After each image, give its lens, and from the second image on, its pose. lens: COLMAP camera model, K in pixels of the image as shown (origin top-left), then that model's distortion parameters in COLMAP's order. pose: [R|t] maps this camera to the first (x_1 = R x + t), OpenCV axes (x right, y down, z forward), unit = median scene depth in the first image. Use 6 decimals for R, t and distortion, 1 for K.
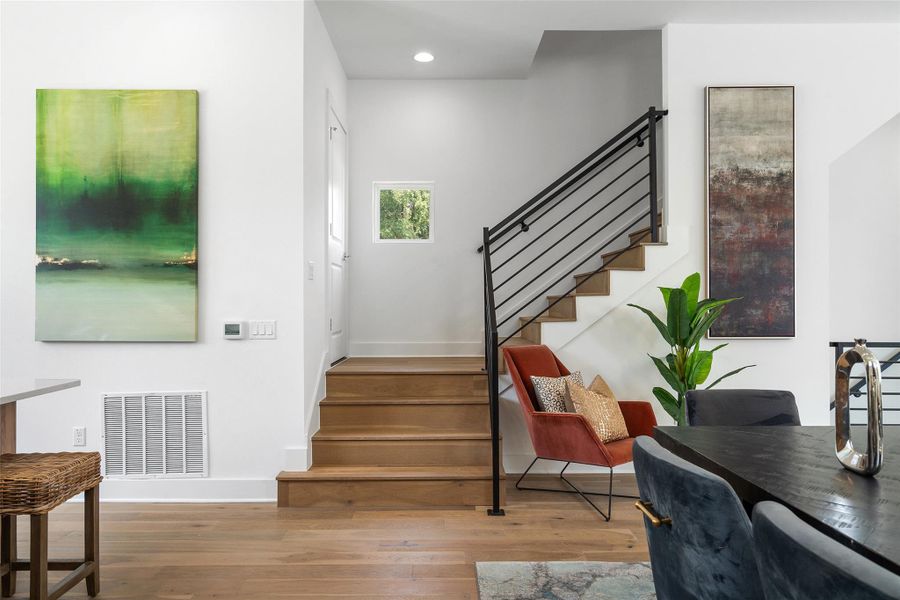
lens RADIAL K [[624.6, 0, 444.5], [0, 624.6, 298.1], [0, 0, 1]] dist [0.019935, -0.002288]
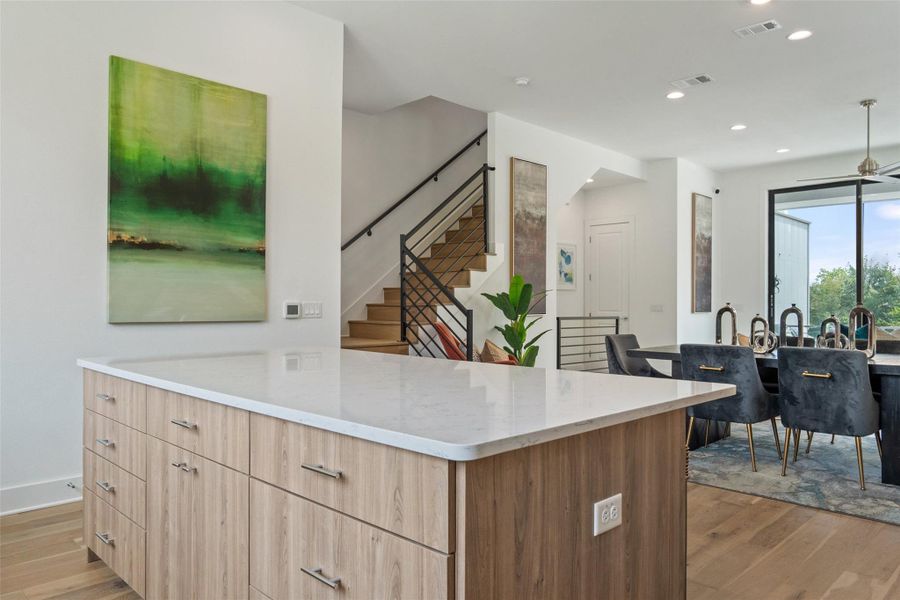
lens RADIAL K [[624.6, 0, 456.5], [0, 624.6, 299.6], [0, 0, 1]] dist [0.019935, -0.002288]
pose [[0.711463, 0.006114, 0.702696, -0.871674], [-0.010122, 0.999948, 0.001547, 0.024835], [-0.702650, -0.008214, 0.711488, -0.031165]]
